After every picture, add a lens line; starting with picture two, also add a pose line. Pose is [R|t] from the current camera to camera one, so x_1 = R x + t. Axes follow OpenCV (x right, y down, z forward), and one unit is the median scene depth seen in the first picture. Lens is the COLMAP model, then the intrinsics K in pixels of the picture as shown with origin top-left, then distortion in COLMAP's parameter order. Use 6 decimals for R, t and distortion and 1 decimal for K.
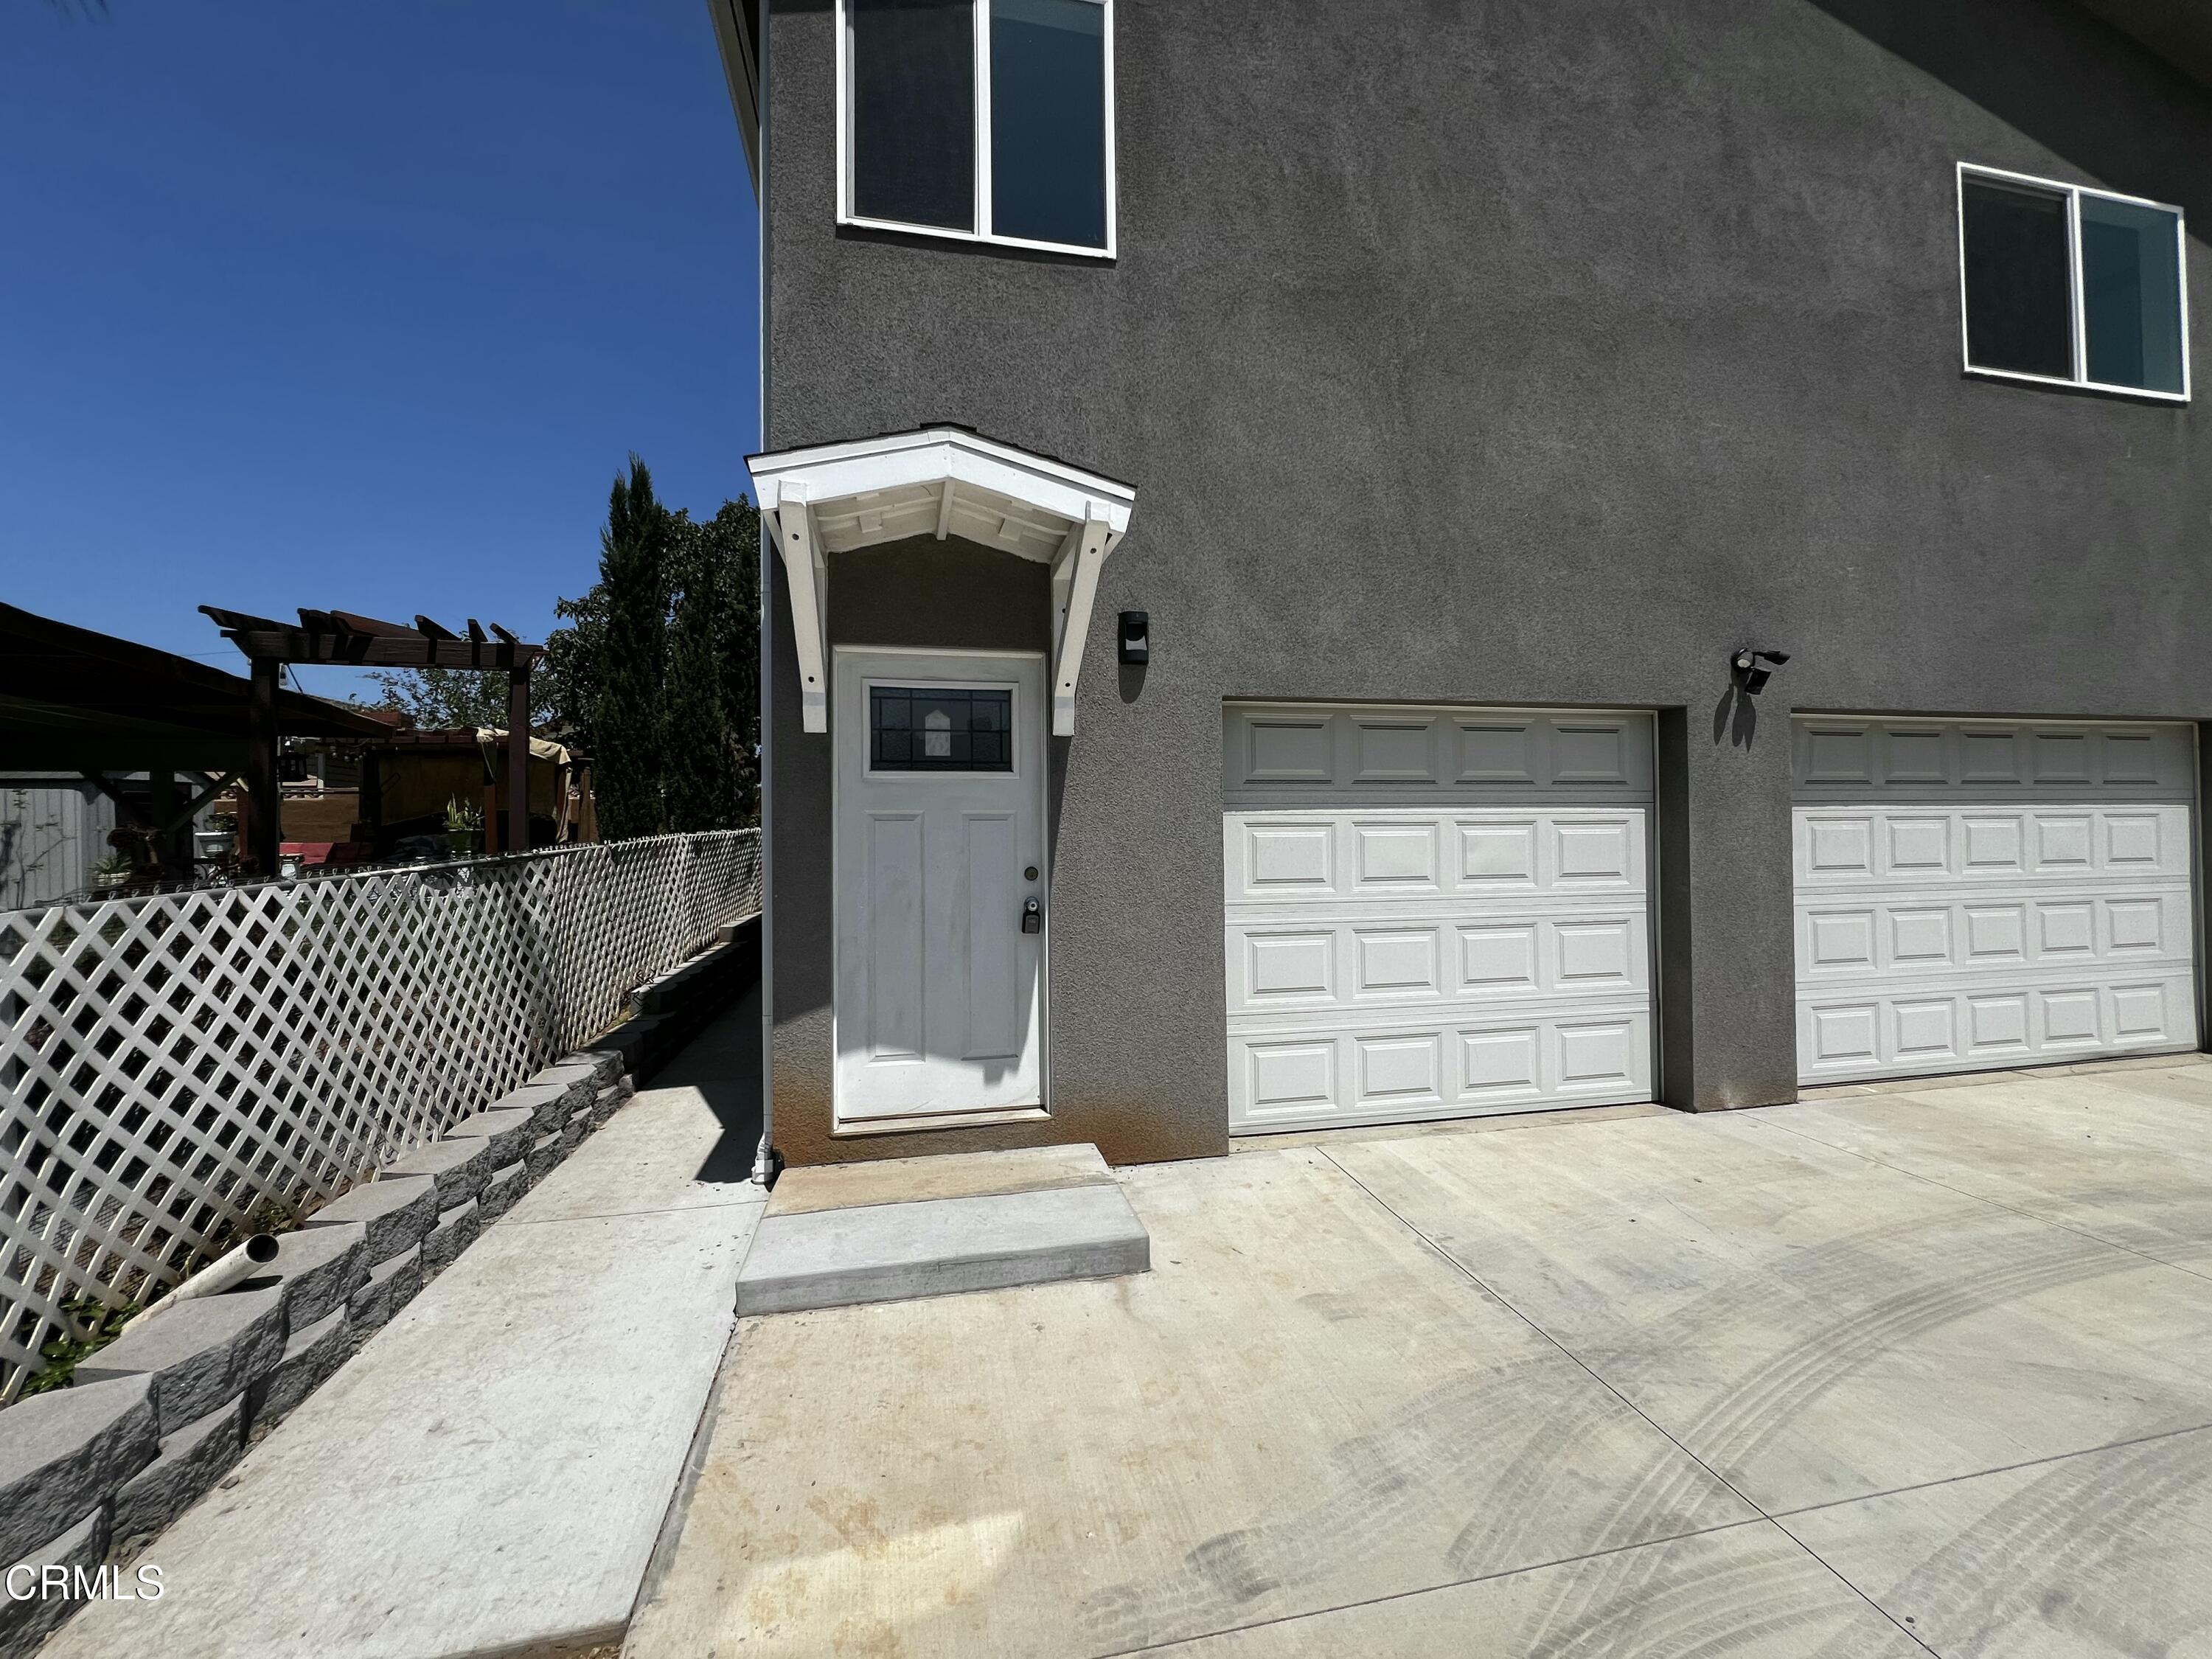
lens RADIAL K [[889.0, 0, 1102.1], [0, 889.0, 822.7], [0, 0, 1]] dist [-0.003906, 0.000105]
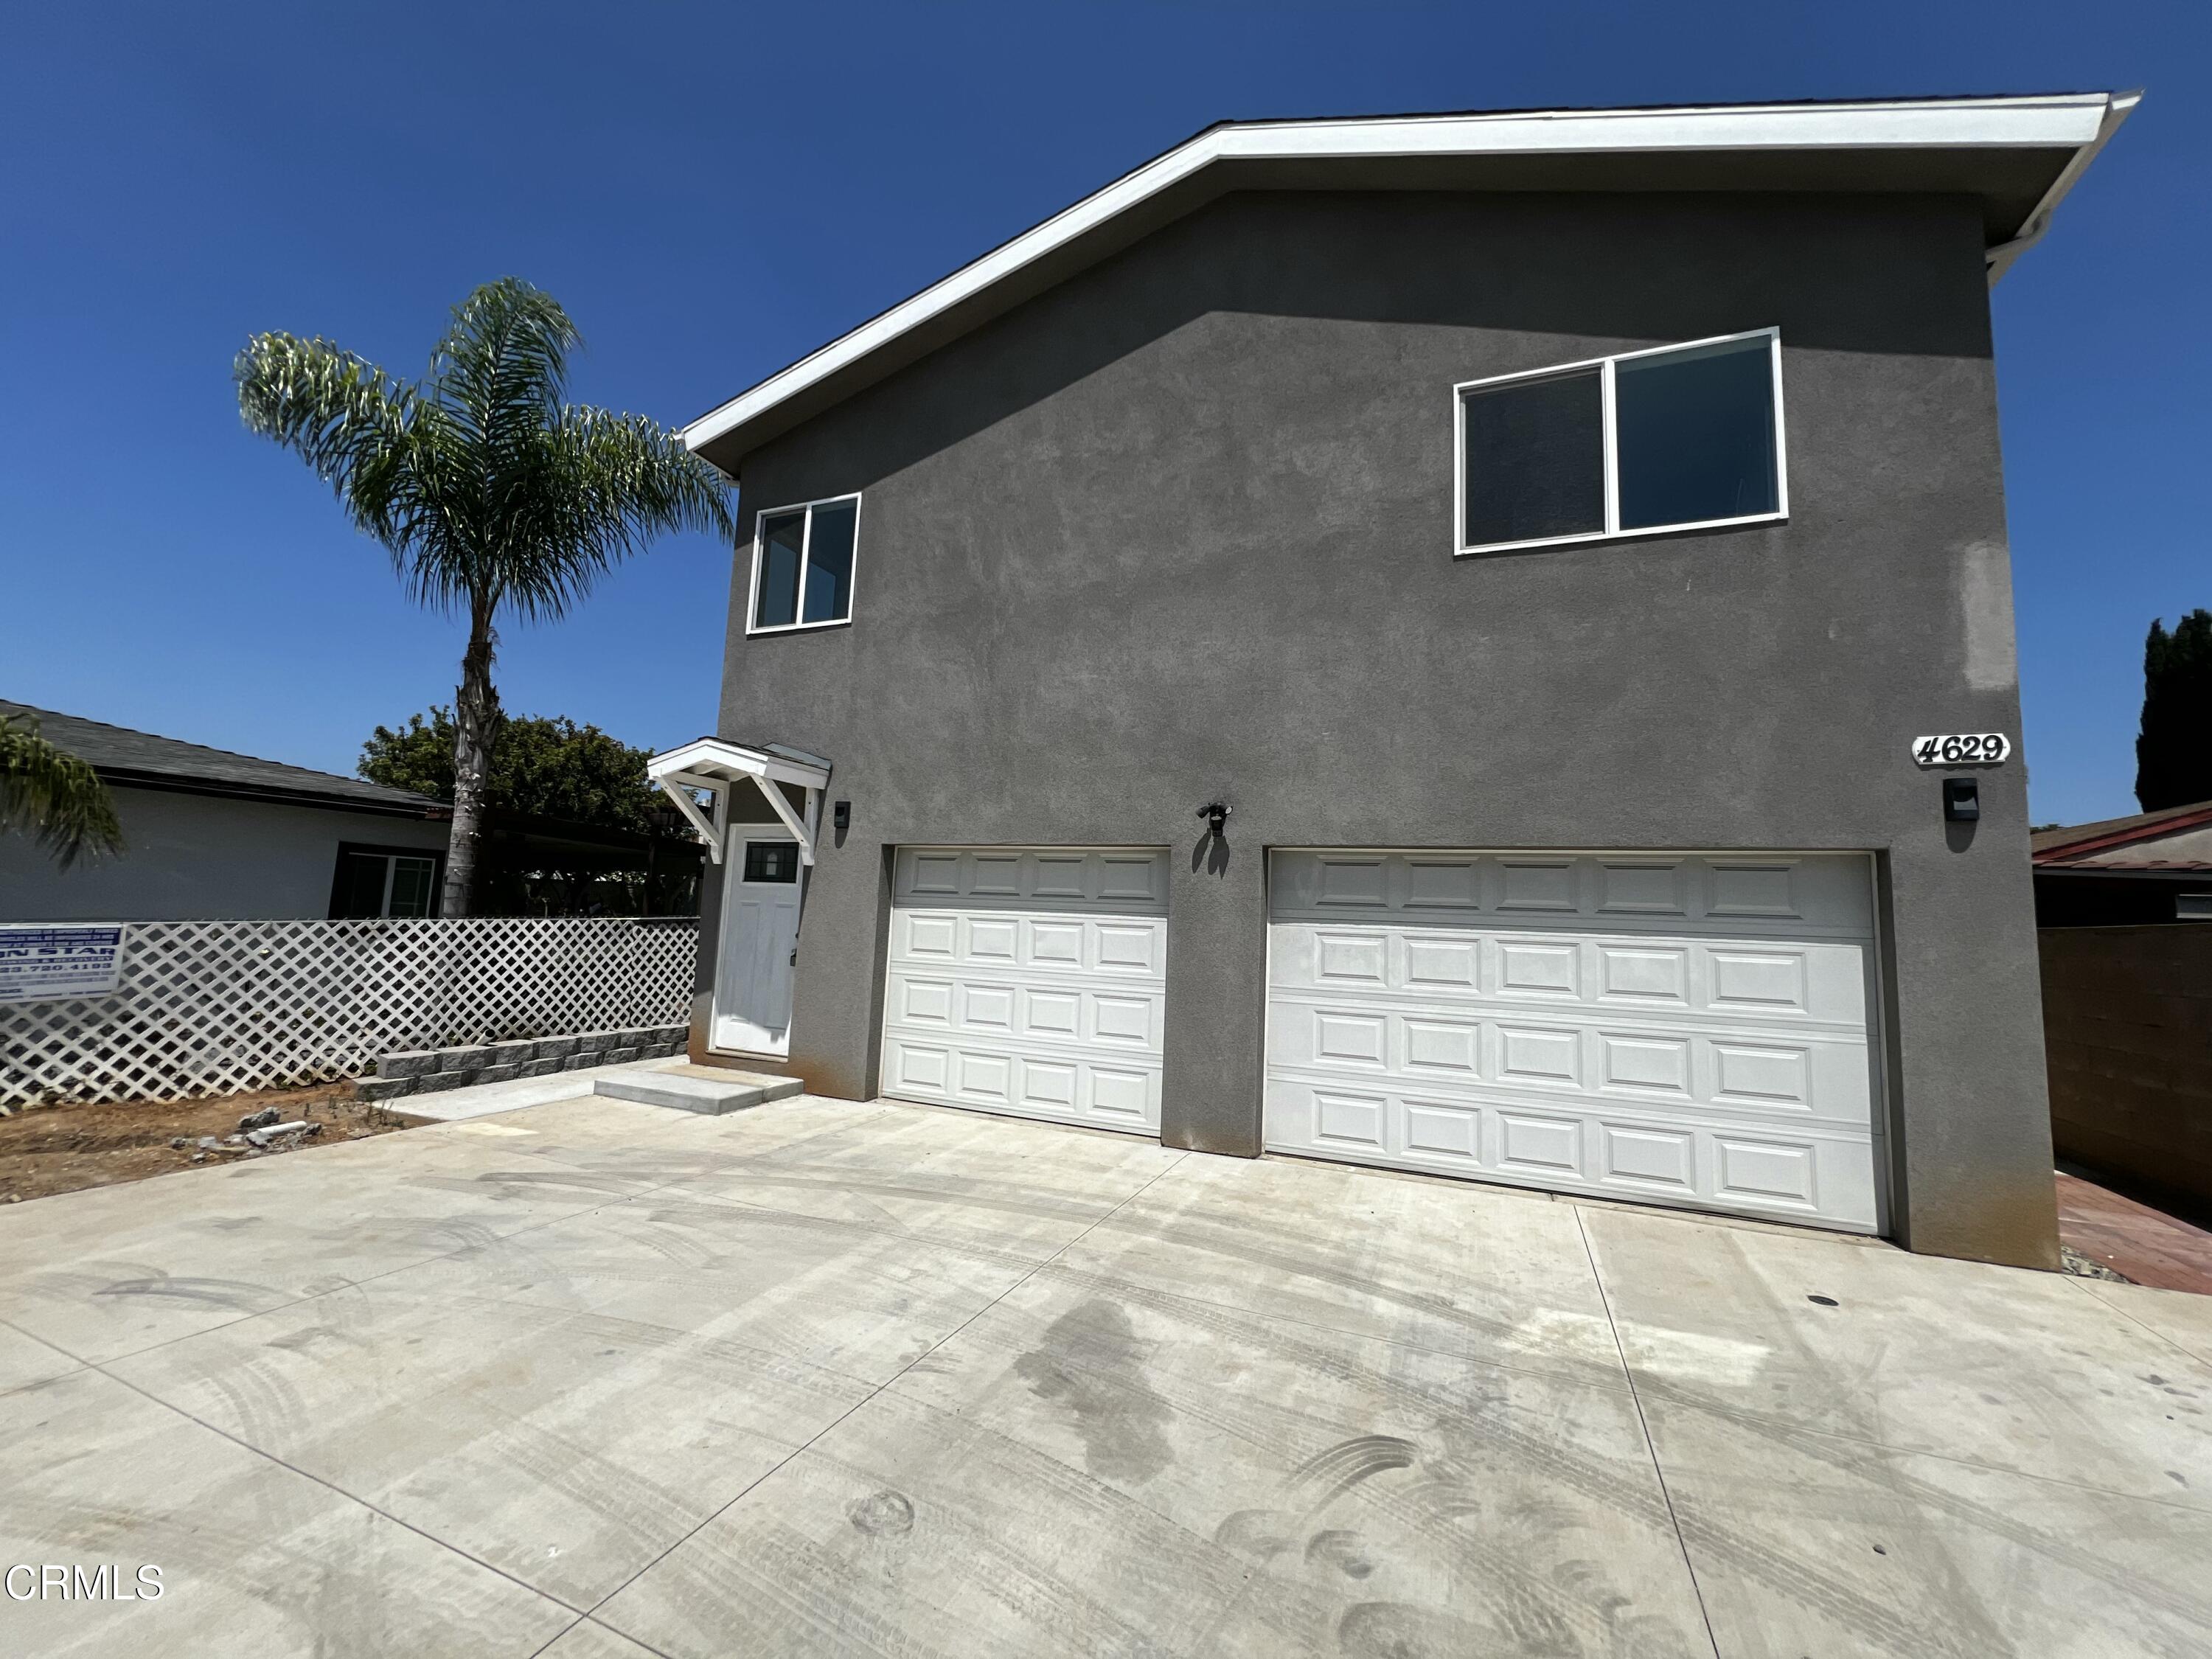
lens RADIAL K [[887.9, 0, 1102.8], [0, 887.9, 824.8], [0, 0, 1]] dist [-0.000730, -0.000401]
pose [[0.818366, -0.016784, -0.574452, 1.449784], [-0.044352, 0.994748, -0.092248, -0.031845], [0.572983, 0.100971, 0.813323, -0.209651]]
